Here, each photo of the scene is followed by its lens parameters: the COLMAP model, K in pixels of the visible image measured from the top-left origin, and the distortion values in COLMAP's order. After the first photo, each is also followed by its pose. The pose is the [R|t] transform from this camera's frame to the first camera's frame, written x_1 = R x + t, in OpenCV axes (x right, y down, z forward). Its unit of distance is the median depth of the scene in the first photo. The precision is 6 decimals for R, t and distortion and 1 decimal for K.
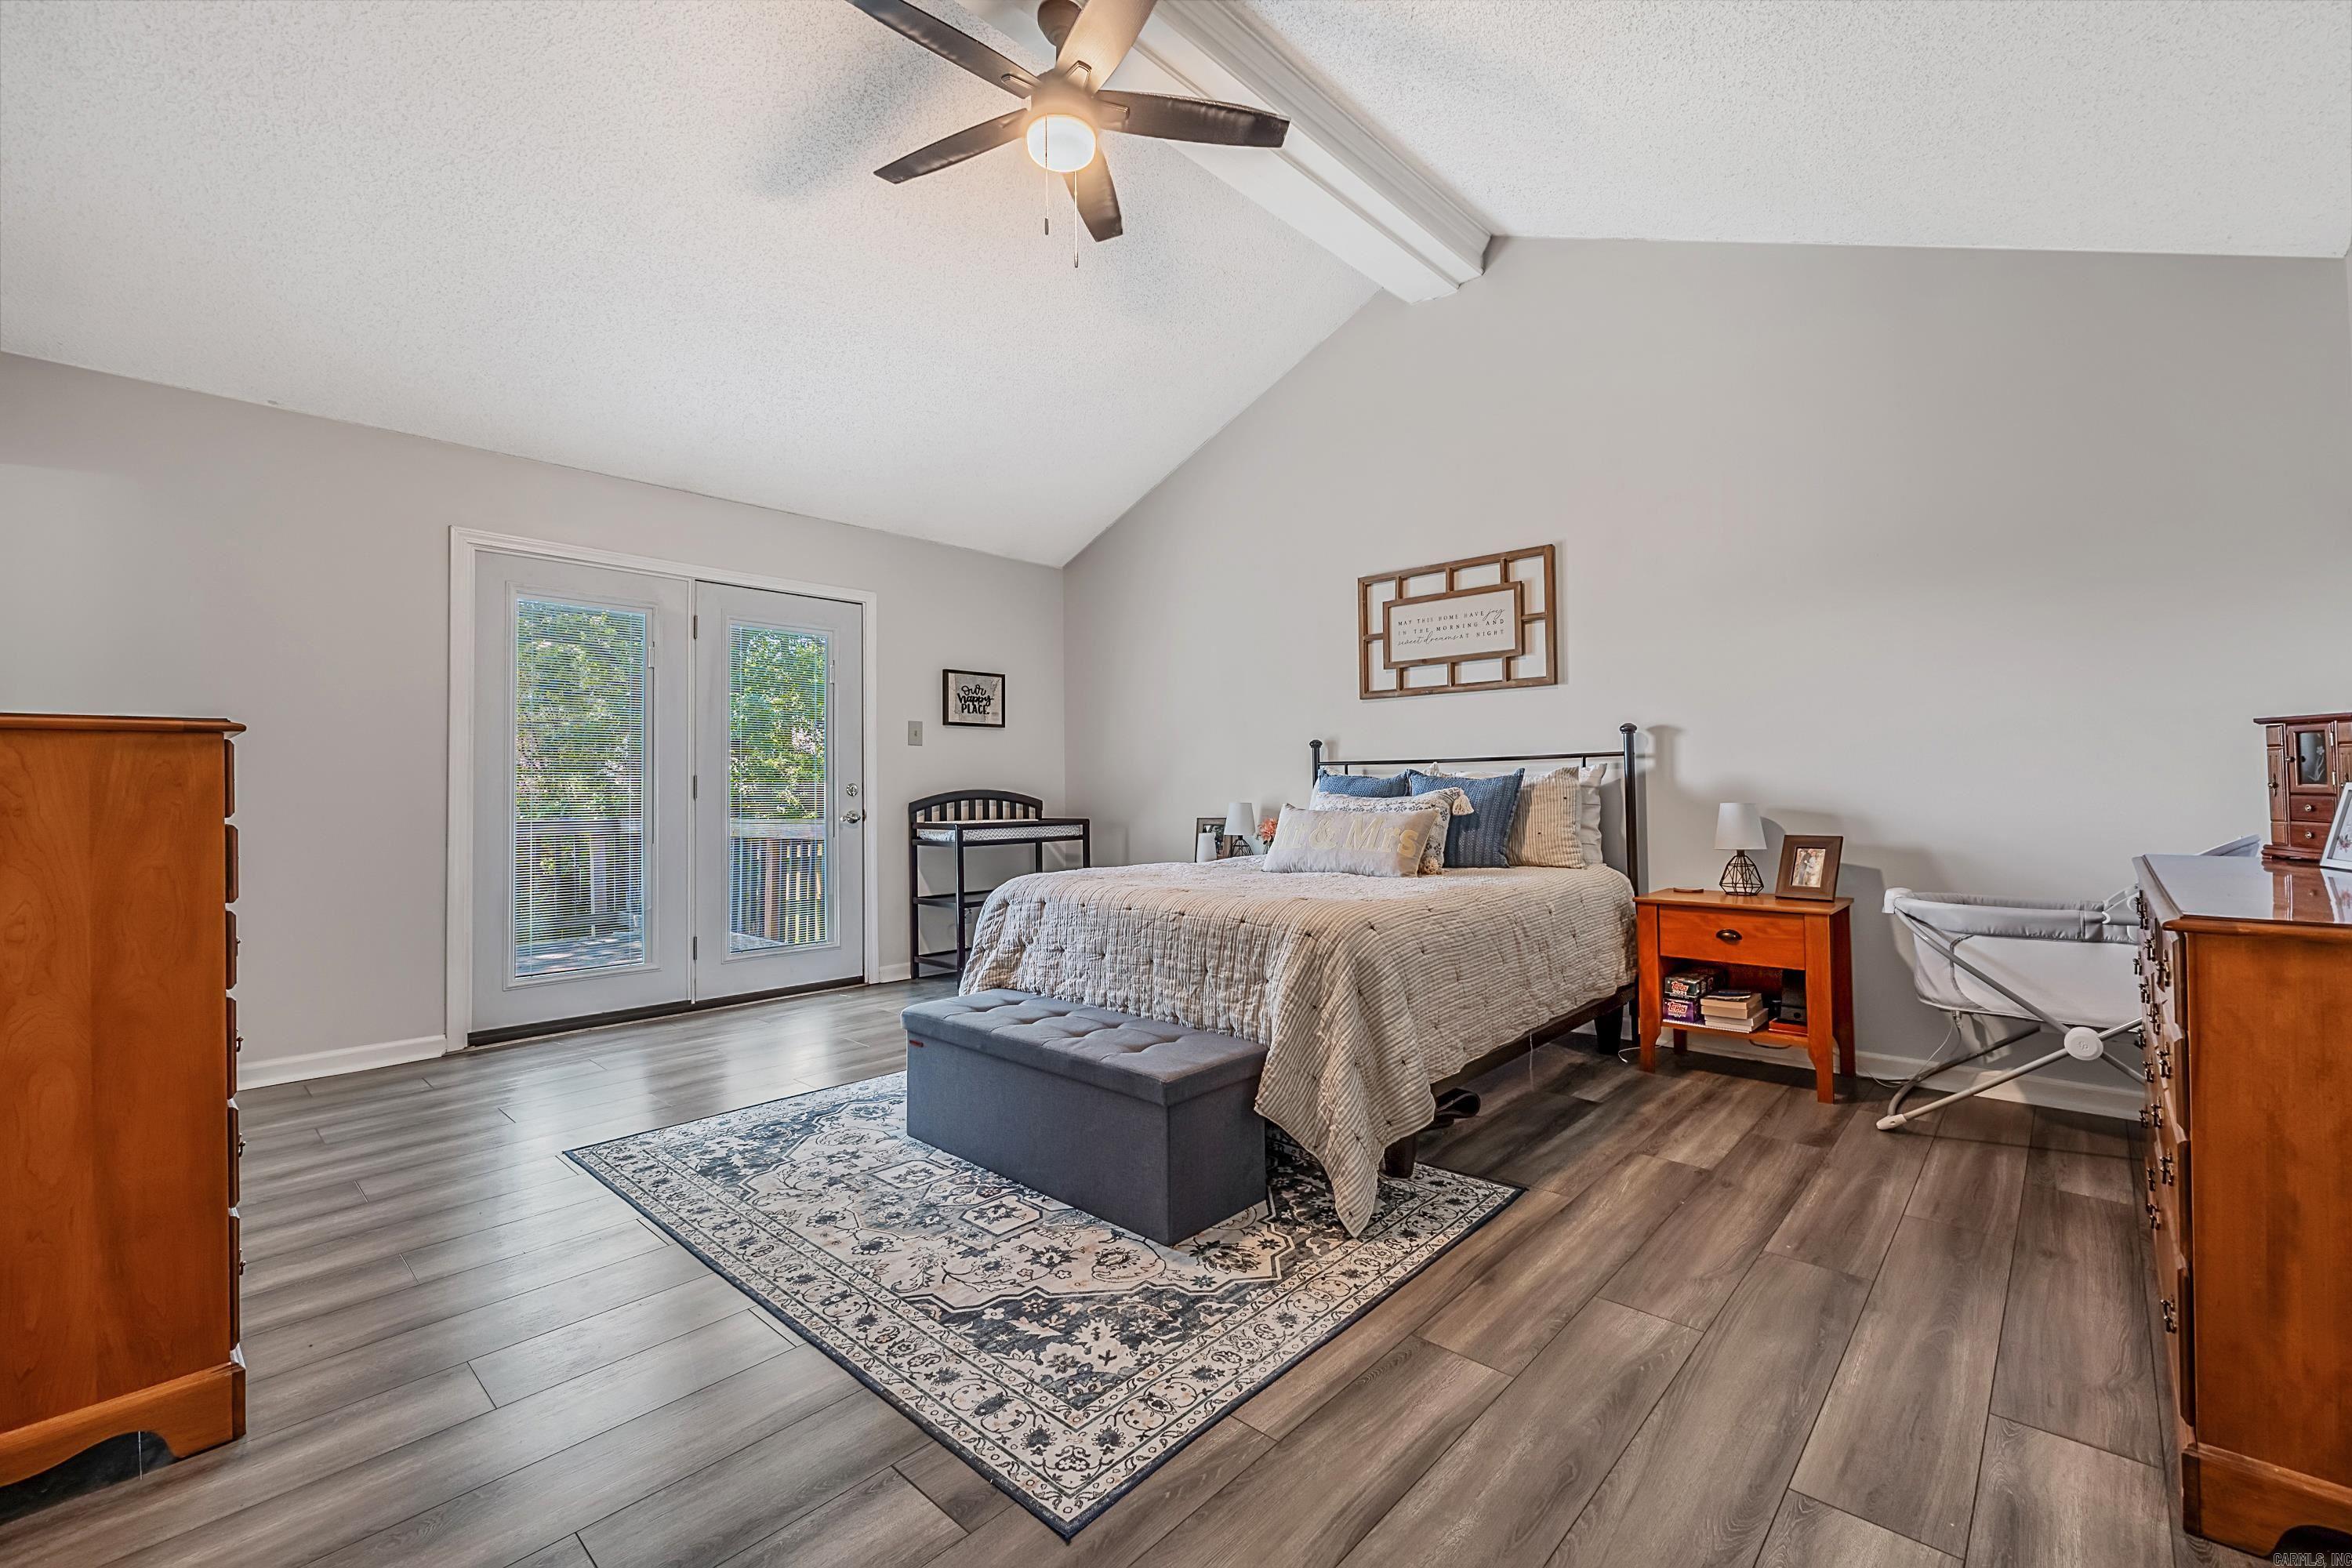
lens RADIAL K [[995.8, 0, 1174.5], [0, 995.8, 773.5], [0, 0, 1]] dist [-0.003425, -0.000572]
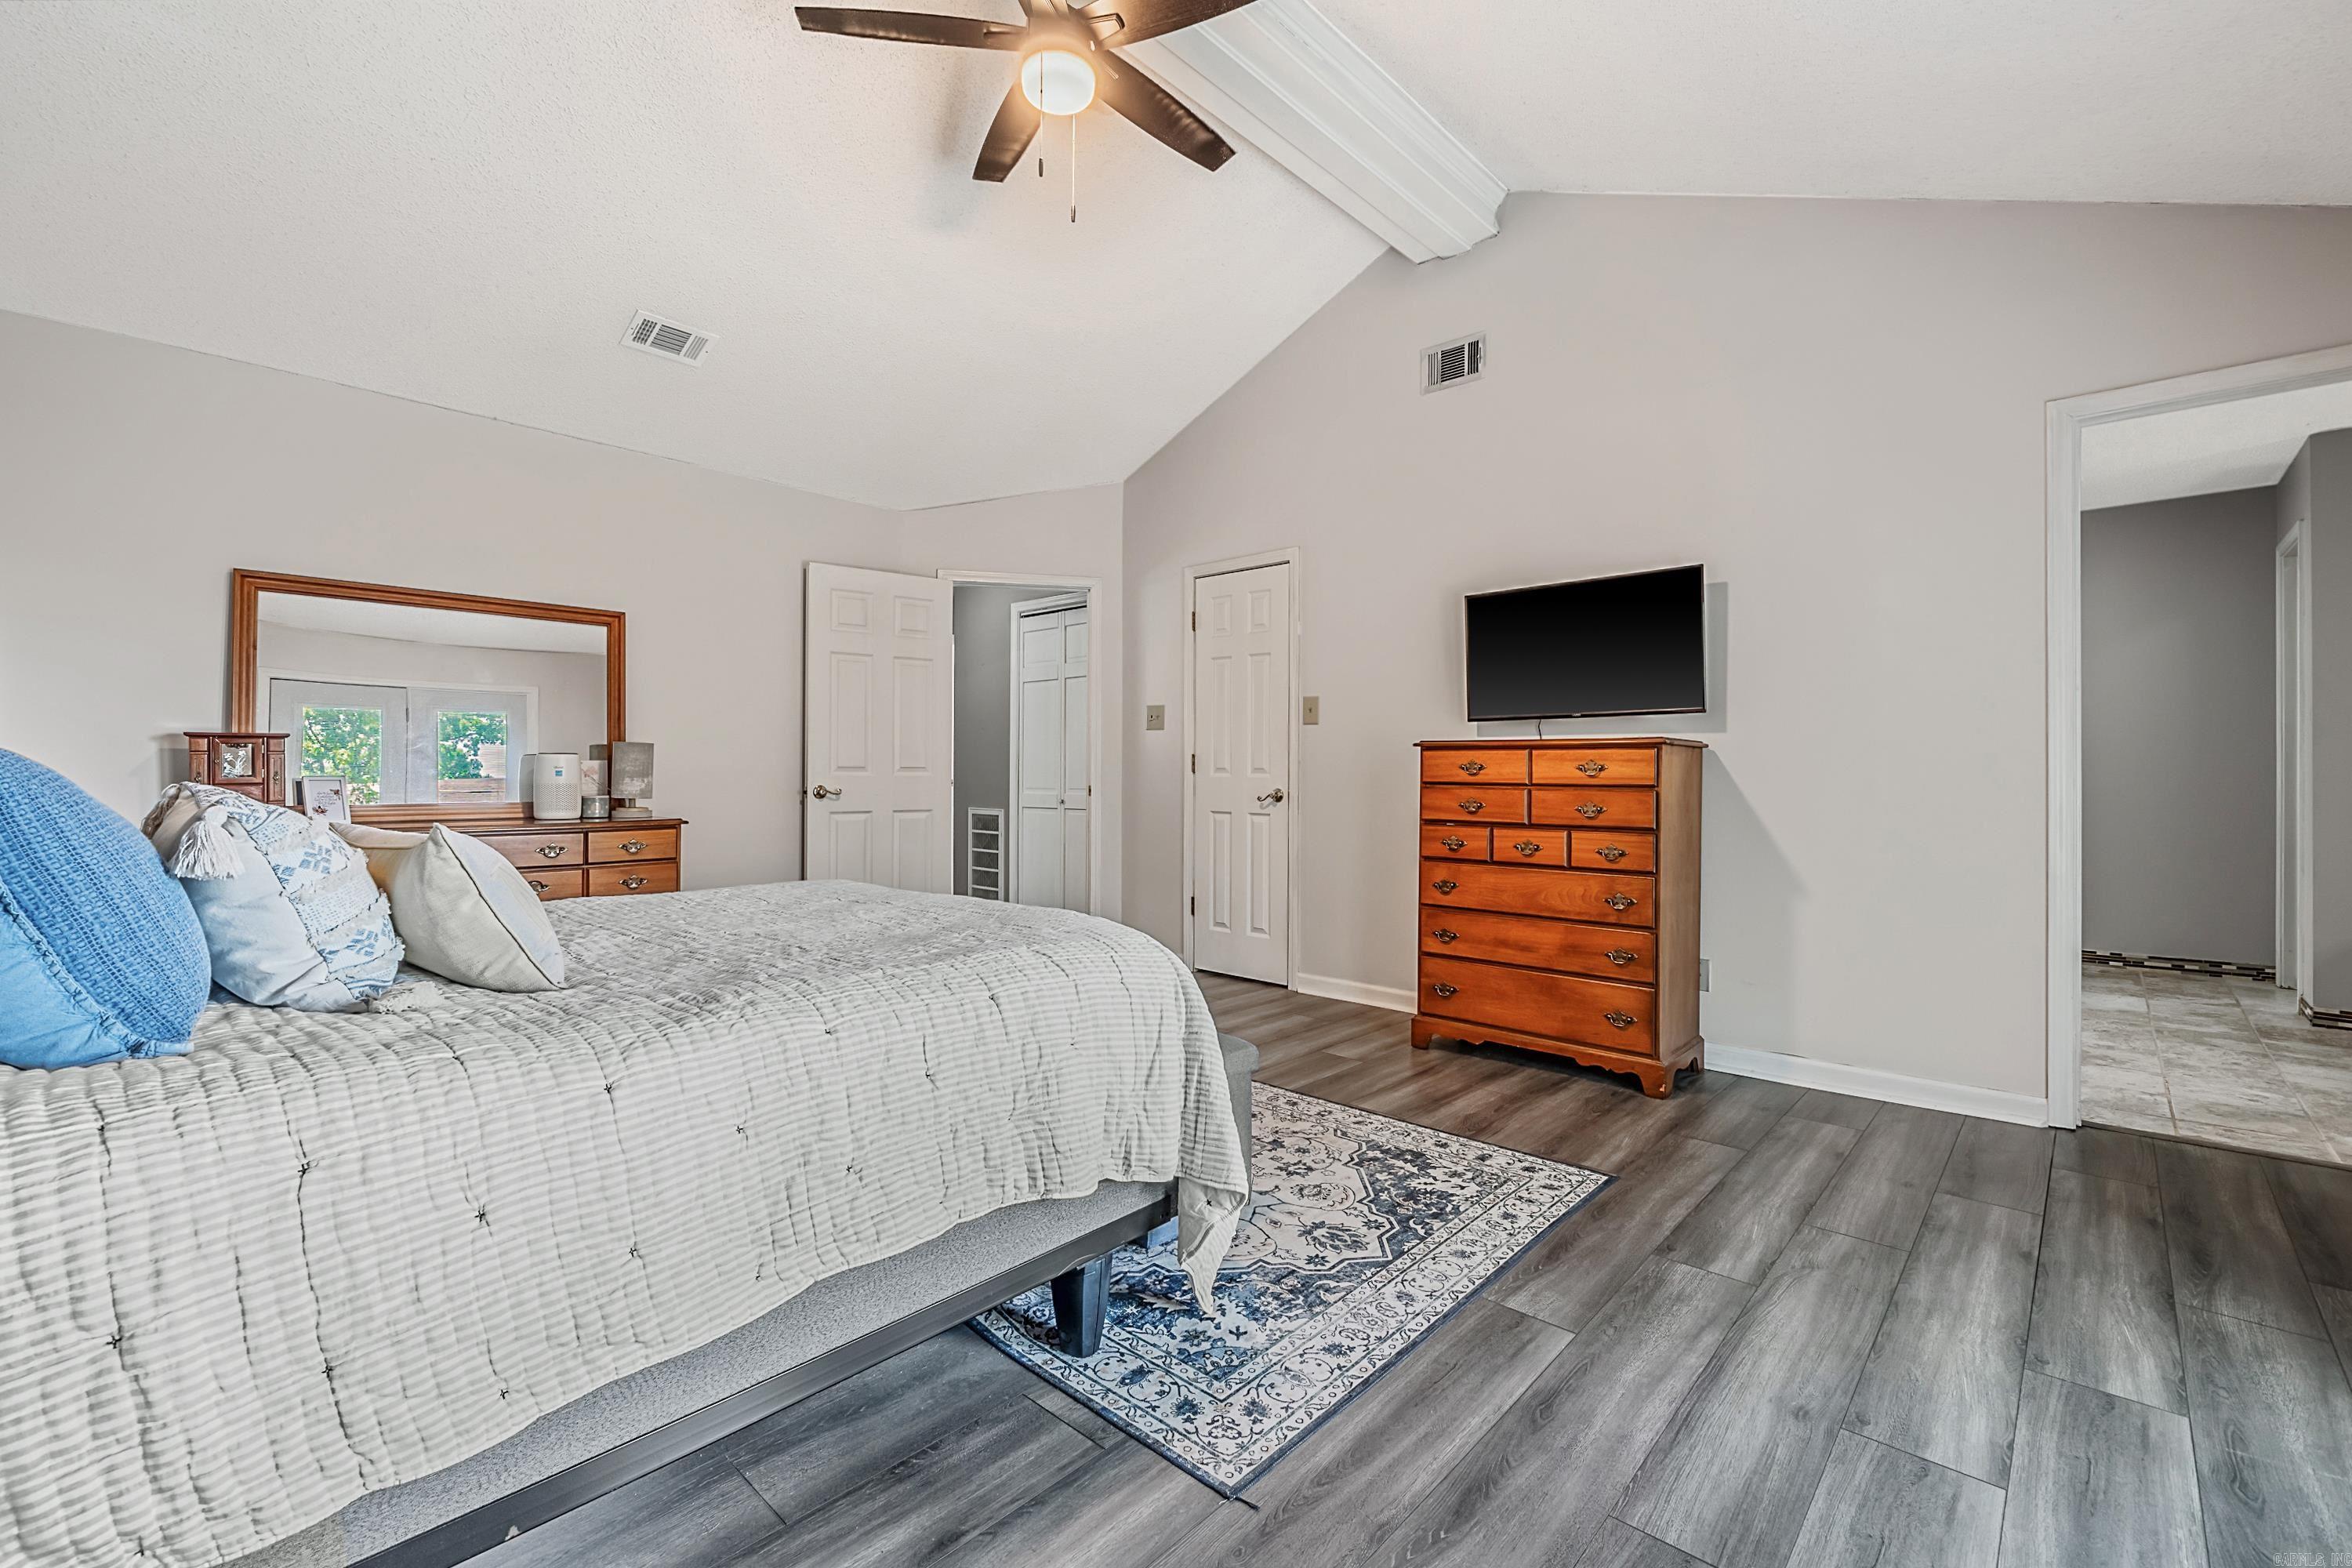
lens RADIAL K [[995.8, 0, 1185.9], [0, 995.8, 763.5], [0, 0, 1]] dist [-0.003425, -0.000572]
pose [[-0.999963, 0.006007, -0.006177, -0.234994], [0.006145, 0.999725, -0.022621, 0.027785], [0.006039, -0.022658, -0.999725, 2.010932]]
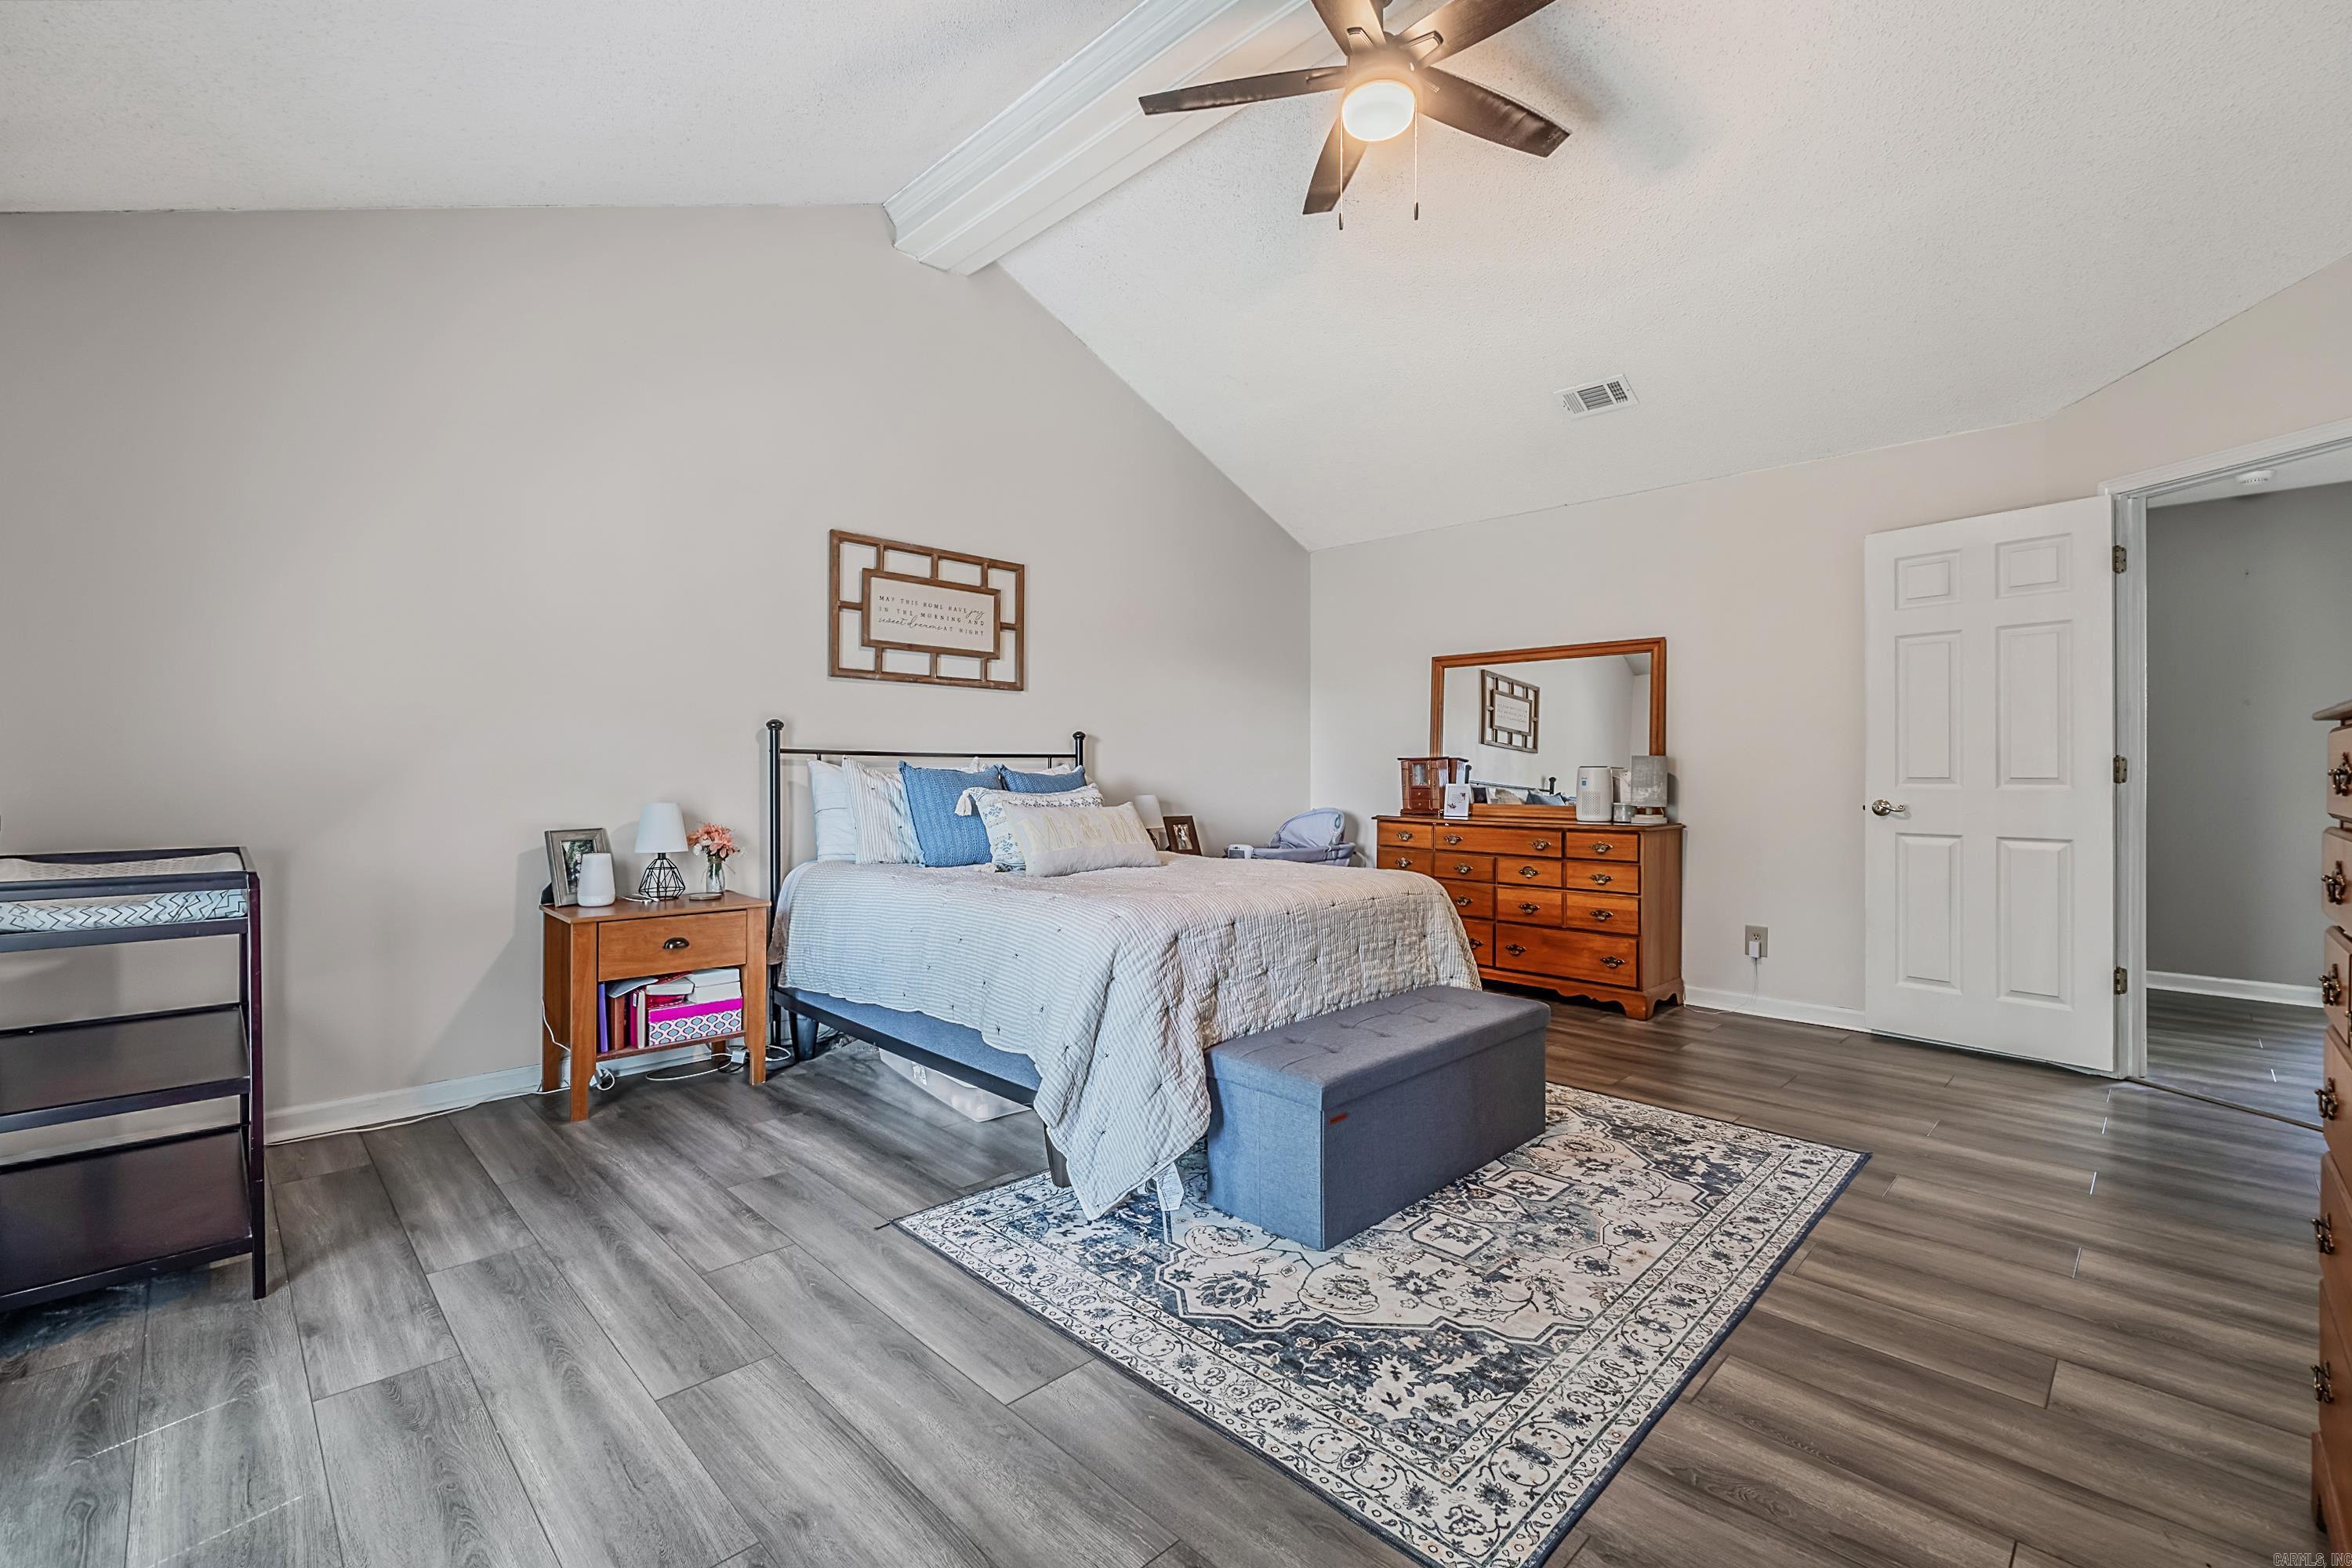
lens RADIAL K [[995.8, 0, 1184.9], [0, 995.8, 777.1], [0, 0, 1]] dist [-0.003425, -0.000572]
pose [[0.035685, 0.008055, 0.999331, -1.120623], [-0.018570, 0.999800, -0.007395, 0.018798], [-0.999191, -0.018293, 0.035827, 1.194802]]
